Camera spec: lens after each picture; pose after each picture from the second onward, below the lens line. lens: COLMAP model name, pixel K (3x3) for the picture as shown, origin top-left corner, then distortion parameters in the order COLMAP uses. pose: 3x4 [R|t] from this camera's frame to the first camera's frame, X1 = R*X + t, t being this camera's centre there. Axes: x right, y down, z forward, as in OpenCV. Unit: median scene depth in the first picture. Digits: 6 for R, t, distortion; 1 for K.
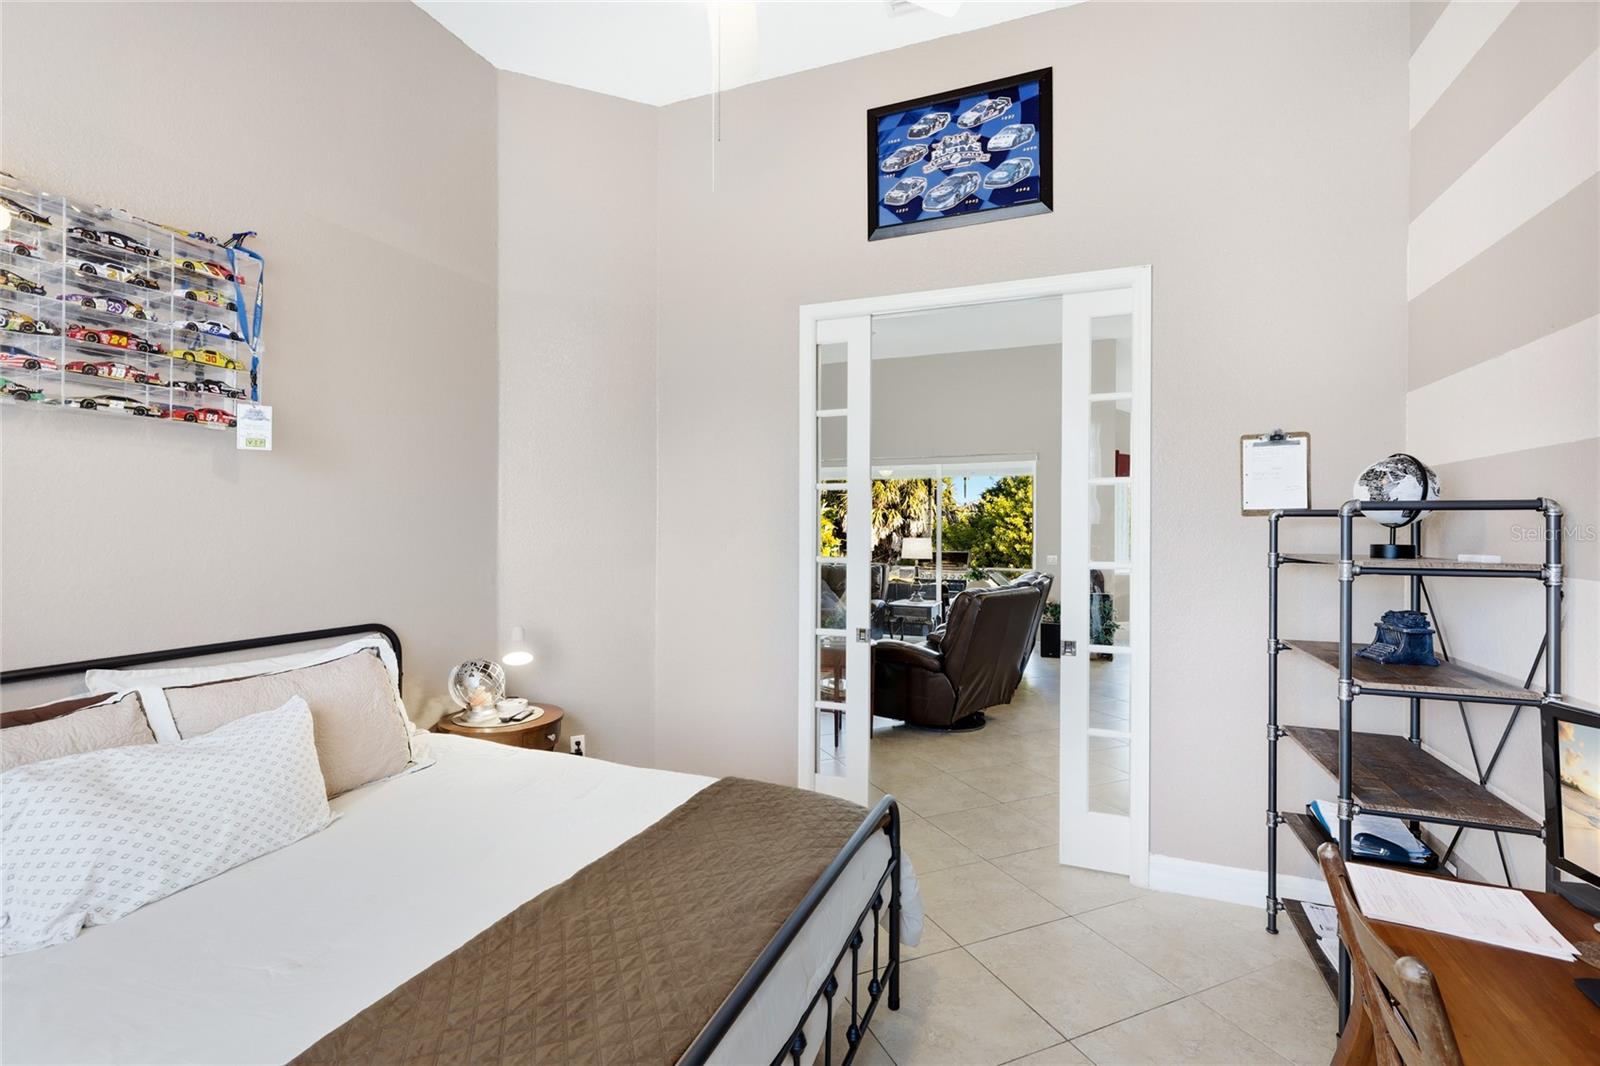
lens RADIAL K [[722.8, 0, 794.1], [0, 722.8, 529.1], [0, 0, 1]] dist [0.000502, 0.000403]
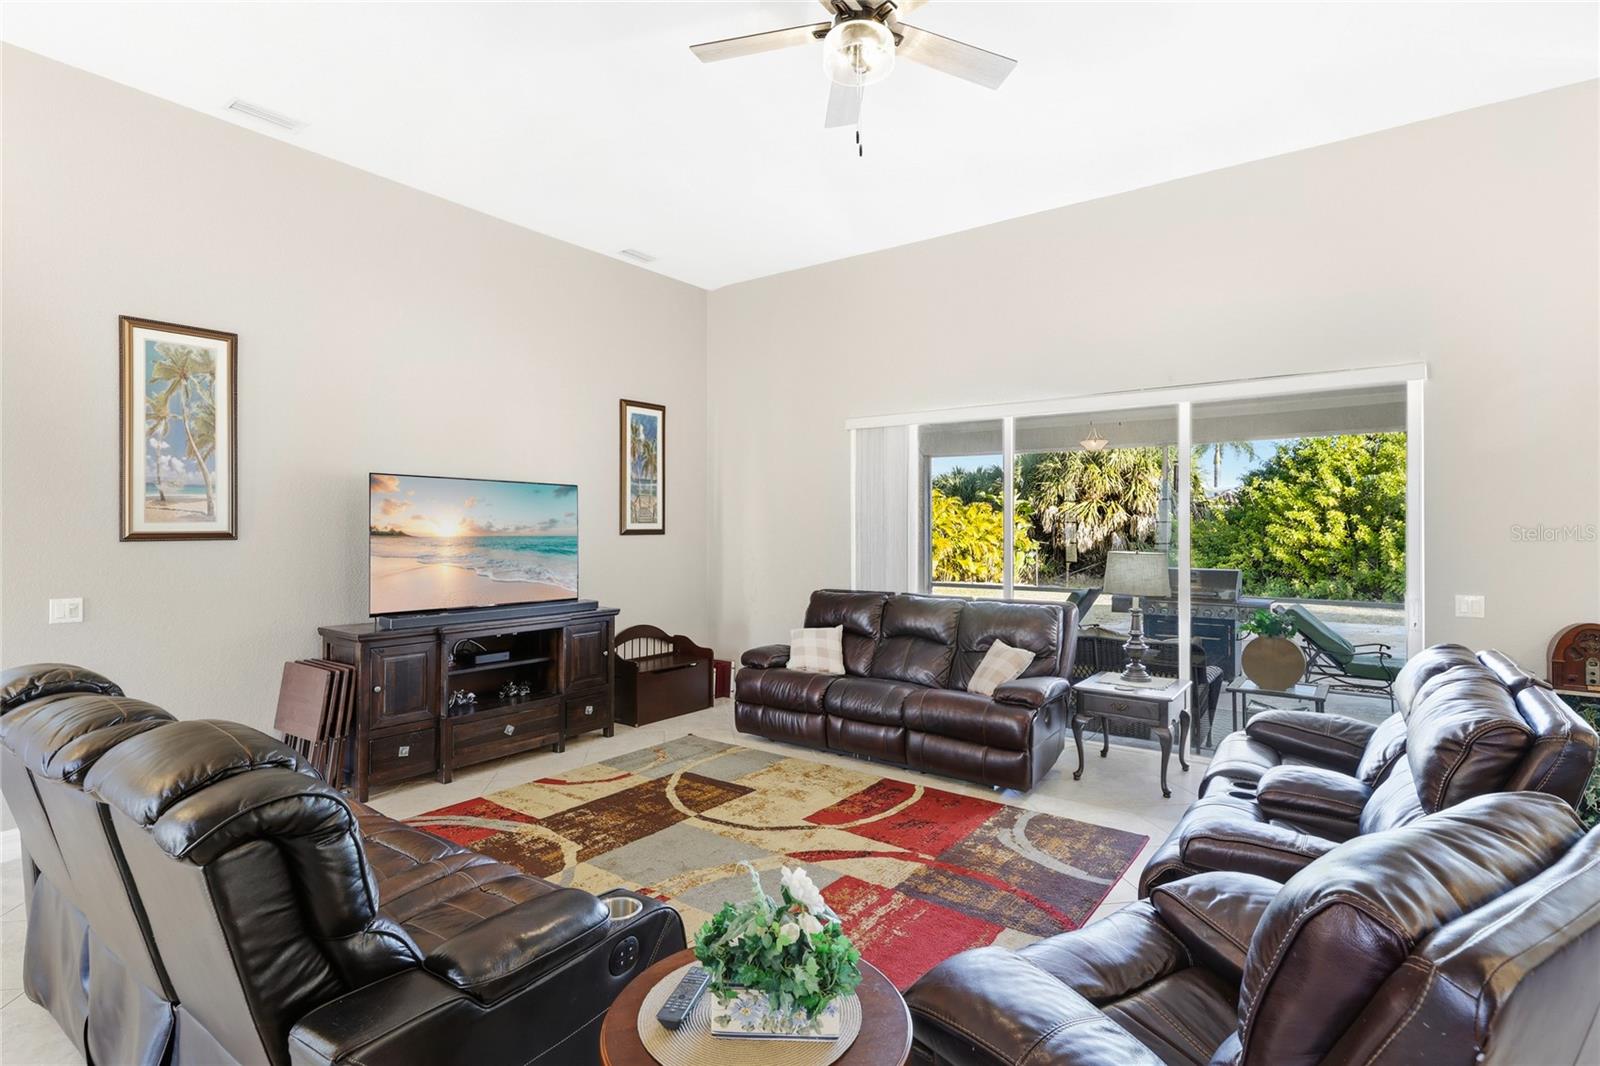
lens RADIAL K [[780.5, 0, 798.9], [0, 780.5, 520.5], [0, 0, 1]] dist [-0.002084, -0.000477]
pose [[0.967555, -0.006943, -0.252563, 0.030569], [0.004972, 0.999952, -0.008439, -0.002593], [0.252610, 0.006910, 0.967544, 0.158195]]
